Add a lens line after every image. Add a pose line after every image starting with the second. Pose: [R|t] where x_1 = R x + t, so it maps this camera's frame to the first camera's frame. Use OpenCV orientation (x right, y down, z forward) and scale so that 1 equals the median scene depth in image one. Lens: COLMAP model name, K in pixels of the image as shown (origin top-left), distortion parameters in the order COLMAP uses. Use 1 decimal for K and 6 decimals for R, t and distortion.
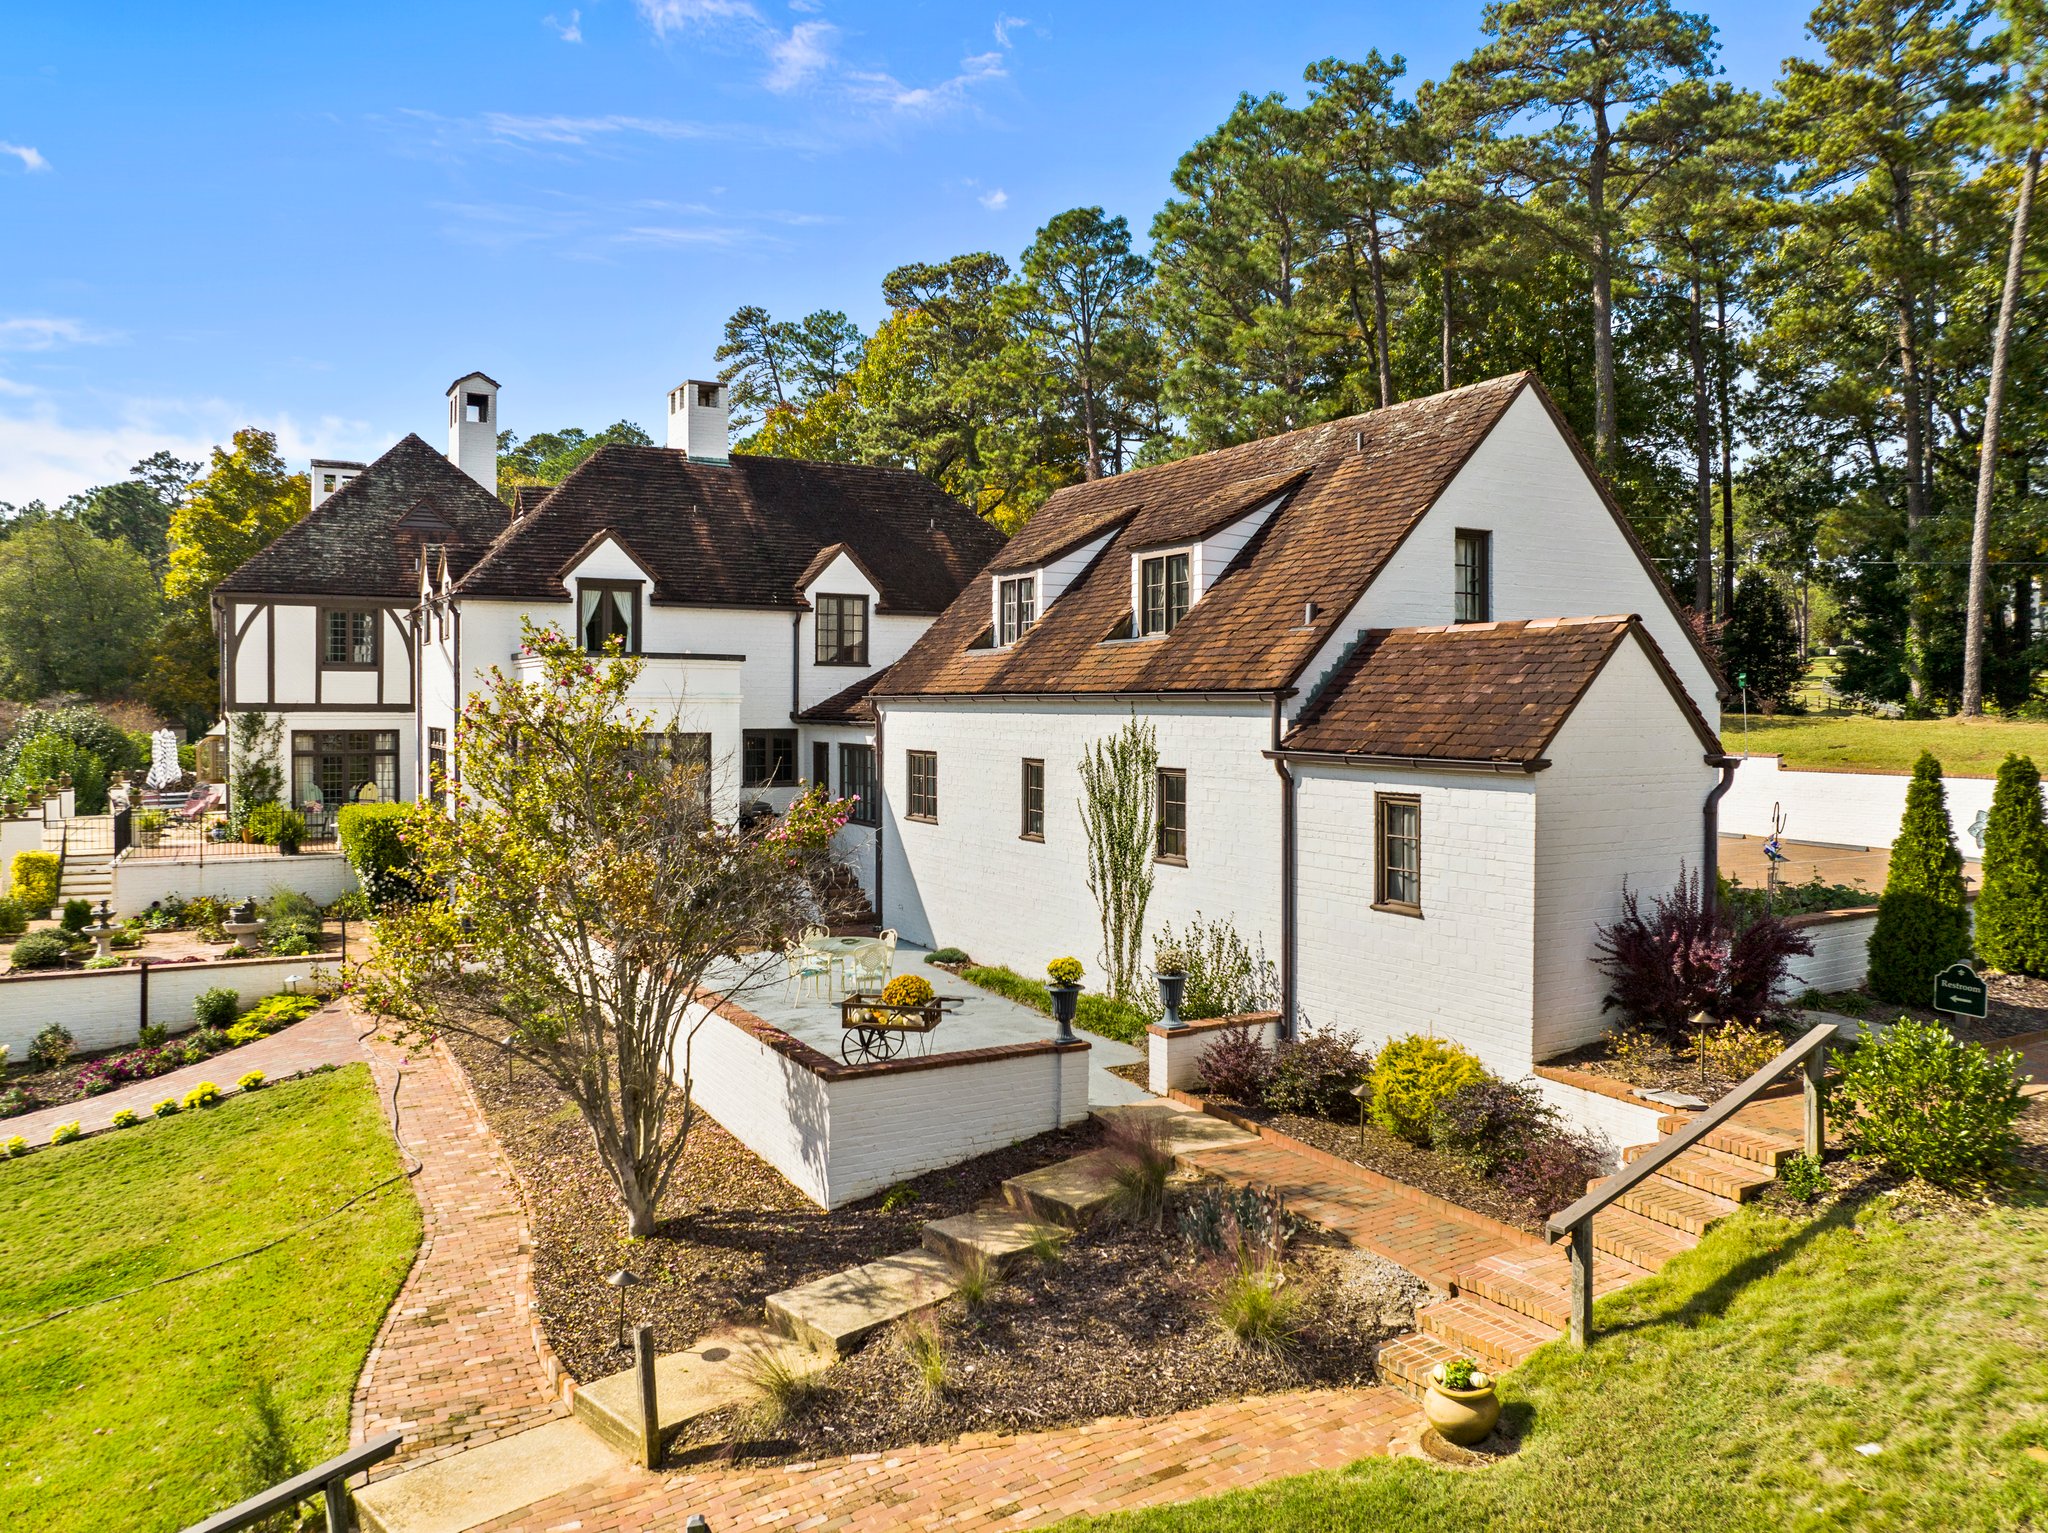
lens RADIAL K [[1446.4, 0, 1031.5], [0, 1446.4, 750.8], [0, 0, 1]] dist [-0.037170, 0.001948]
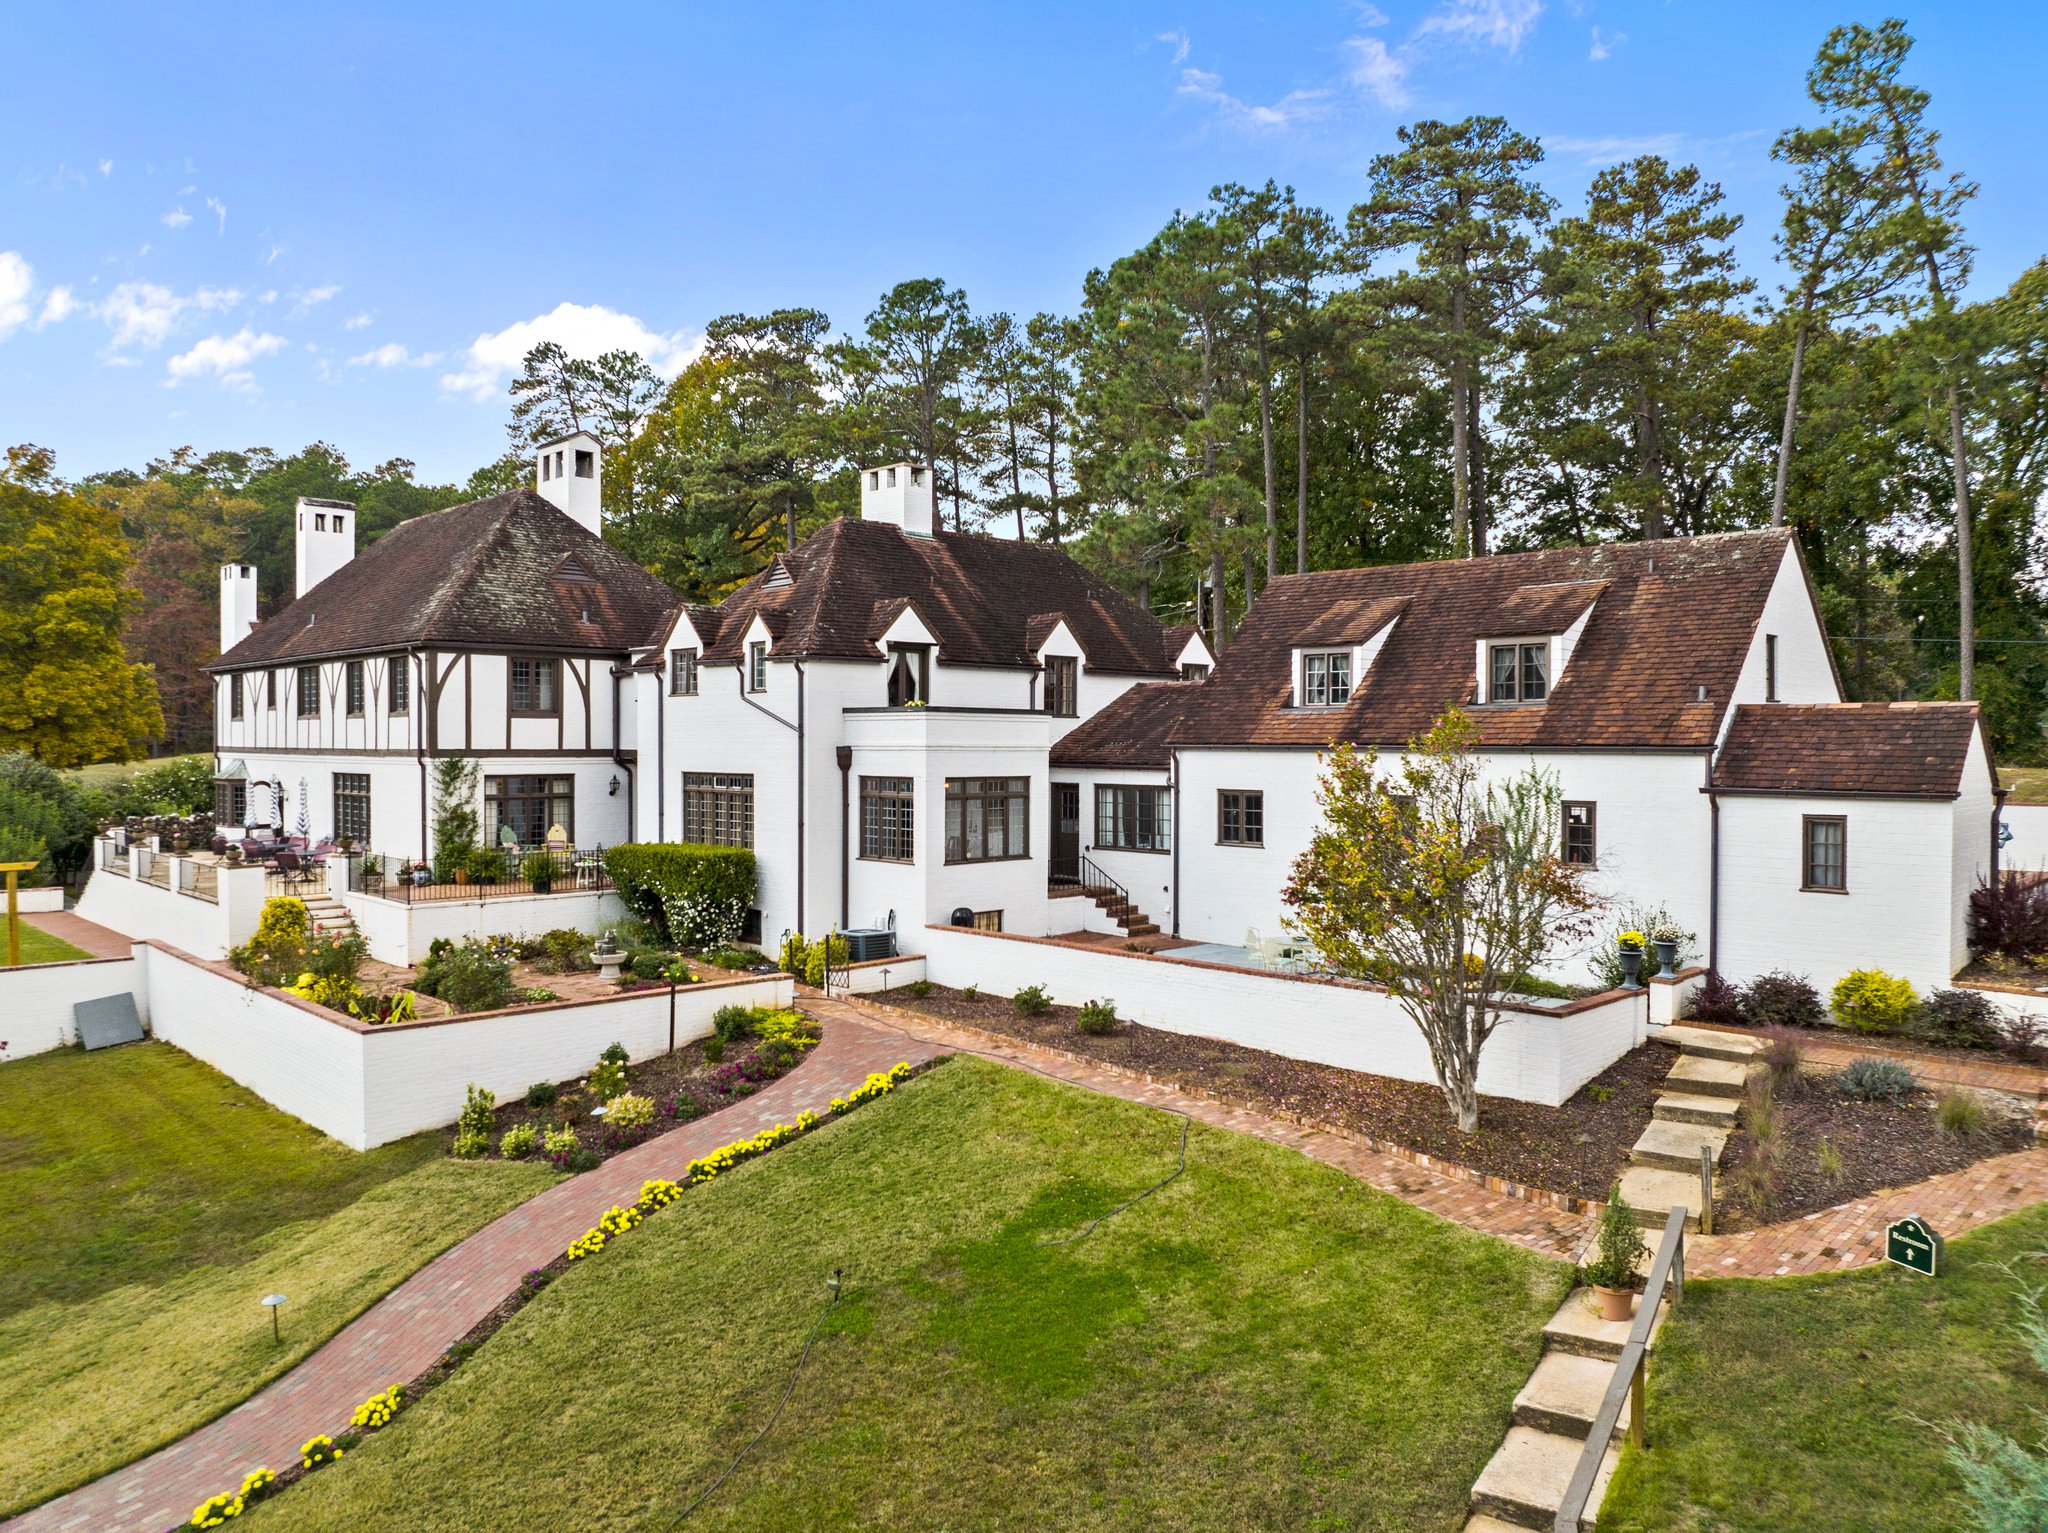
lens RADIAL K [[1446.4, 0, 1025.5], [0, 1446.4, 765.6], [0, 0, 1]] dist [-0.037170, 0.001948]
pose [[0.967318, -0.004865, 0.253519, -0.463749], [0.008460, 0.999879, -0.013090, -0.005236], [-0.253424, 0.014806, 0.967242, -0.123465]]
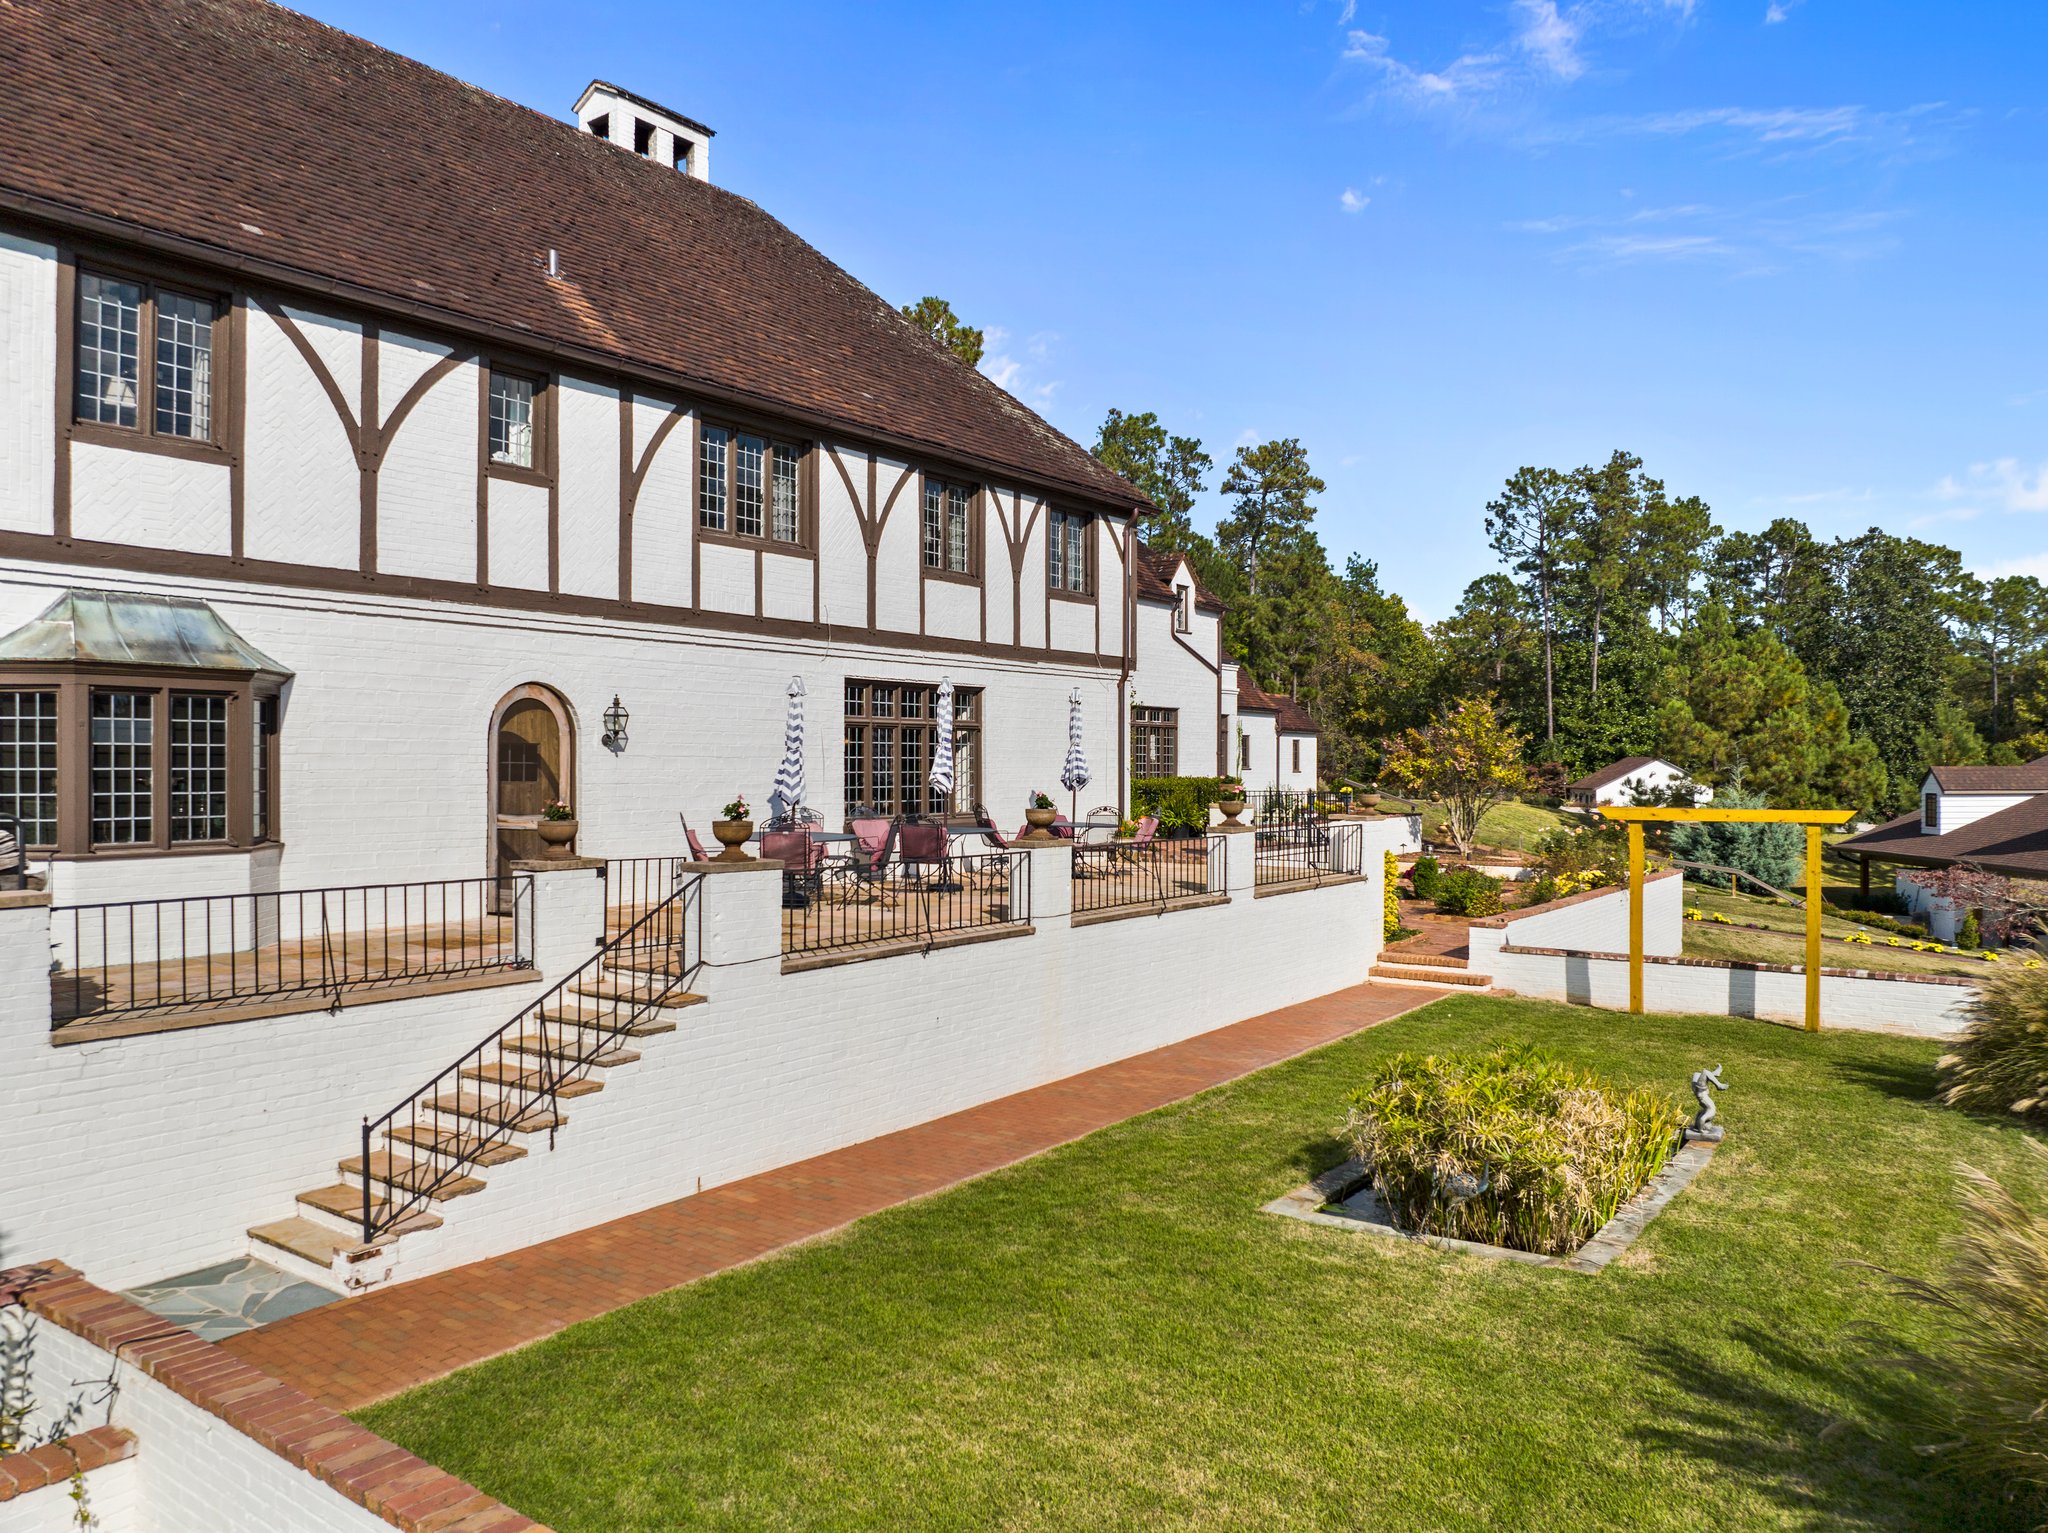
lens RADIAL K [[1446.4, 0, 1029.2], [0, 1446.4, 763.3], [0, 0, 1]] dist [-0.037170, 0.001948]
pose [[-0.415596, -0.003209, 0.909544, -1.369137], [0.025113, 0.999572, 0.015002, 0.008054], [-0.909202, 0.029076, -0.415338, 1.533870]]
